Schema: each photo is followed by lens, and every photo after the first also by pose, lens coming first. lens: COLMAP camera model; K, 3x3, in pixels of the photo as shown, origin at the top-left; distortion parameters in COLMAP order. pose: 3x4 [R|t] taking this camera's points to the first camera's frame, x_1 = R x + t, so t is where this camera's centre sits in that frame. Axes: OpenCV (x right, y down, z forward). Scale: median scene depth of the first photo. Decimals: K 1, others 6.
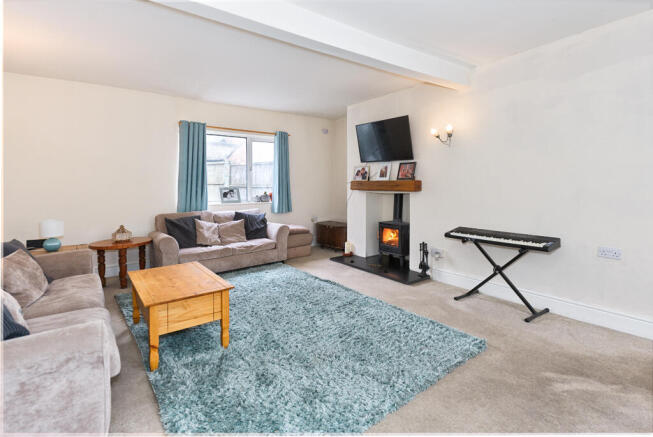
lens RADIAL K [[325.0, 0, 328.6], [0, 325.0, 190.6], [0, 0, 1]] dist [0.019955, 0.002959]
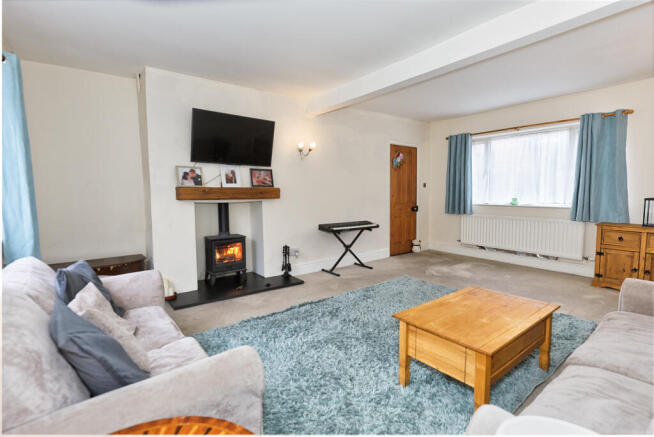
lens RADIAL K [[325.5, 0, 330.4], [0, 325.5, 219.3], [0, 0, 1]] dist [0.019955, 0.002959]
pose [[-0.009283, -0.067898, 0.997649, -0.724285], [0.034065, 0.997092, 0.068177, 0.003338], [-0.999377, 0.034618, -0.006943, 0.791429]]
